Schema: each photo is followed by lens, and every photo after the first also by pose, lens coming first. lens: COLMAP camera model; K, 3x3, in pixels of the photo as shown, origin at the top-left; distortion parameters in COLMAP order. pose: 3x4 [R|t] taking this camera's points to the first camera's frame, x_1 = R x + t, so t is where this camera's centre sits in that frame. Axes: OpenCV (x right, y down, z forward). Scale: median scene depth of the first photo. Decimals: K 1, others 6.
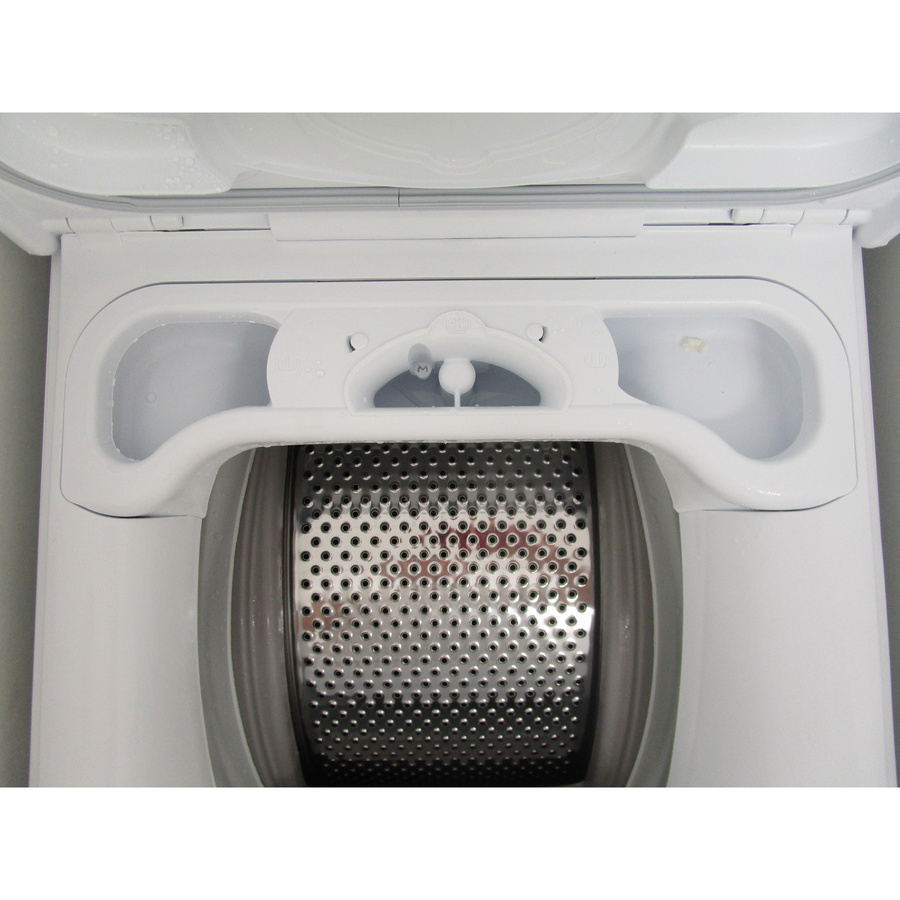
lens RADIAL K [[721.7, 0, 450.0], [0, 721.7, 450.0], [0, 0, 1]] dist [0.004003, 0.001627]
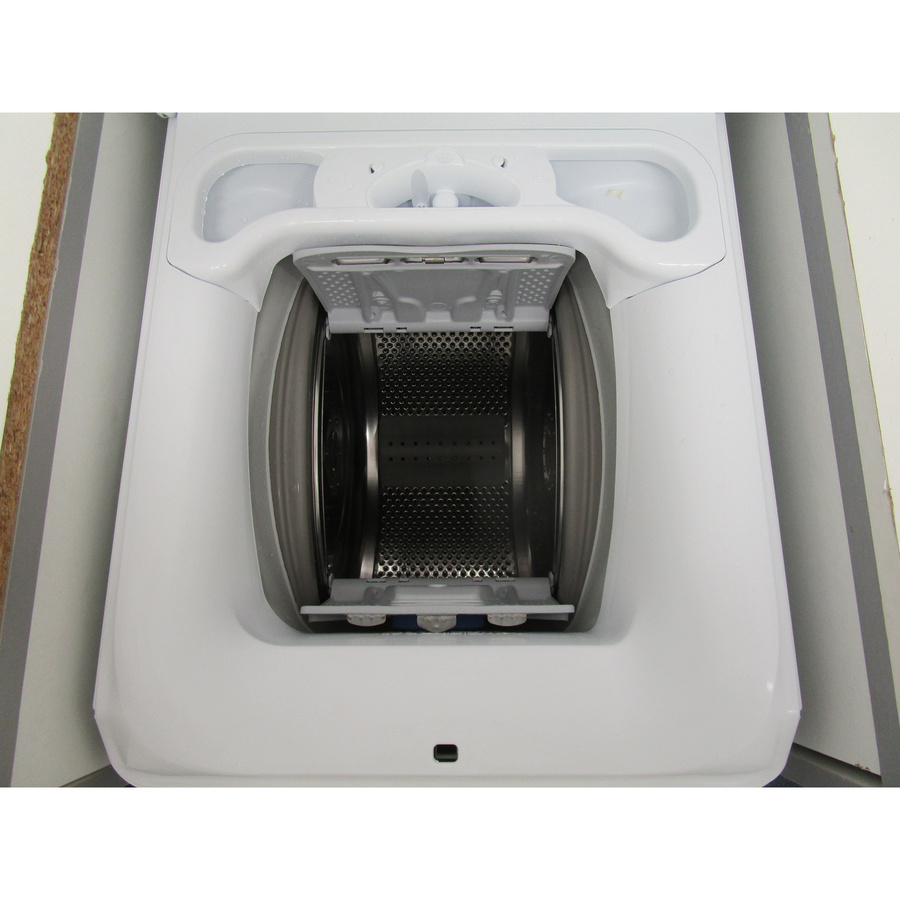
lens RADIAL K [[721.7, 0, 450.0], [0, 721.7, 450.0], [0, 0, 1]] dist [0.004003, 0.001627]
pose [[0.999850, 0.007363, -0.015672, 0.042451], [-0.010607, 0.975848, -0.218194, 0.655463], [0.013687, 0.218327, 0.975780, -0.268342]]
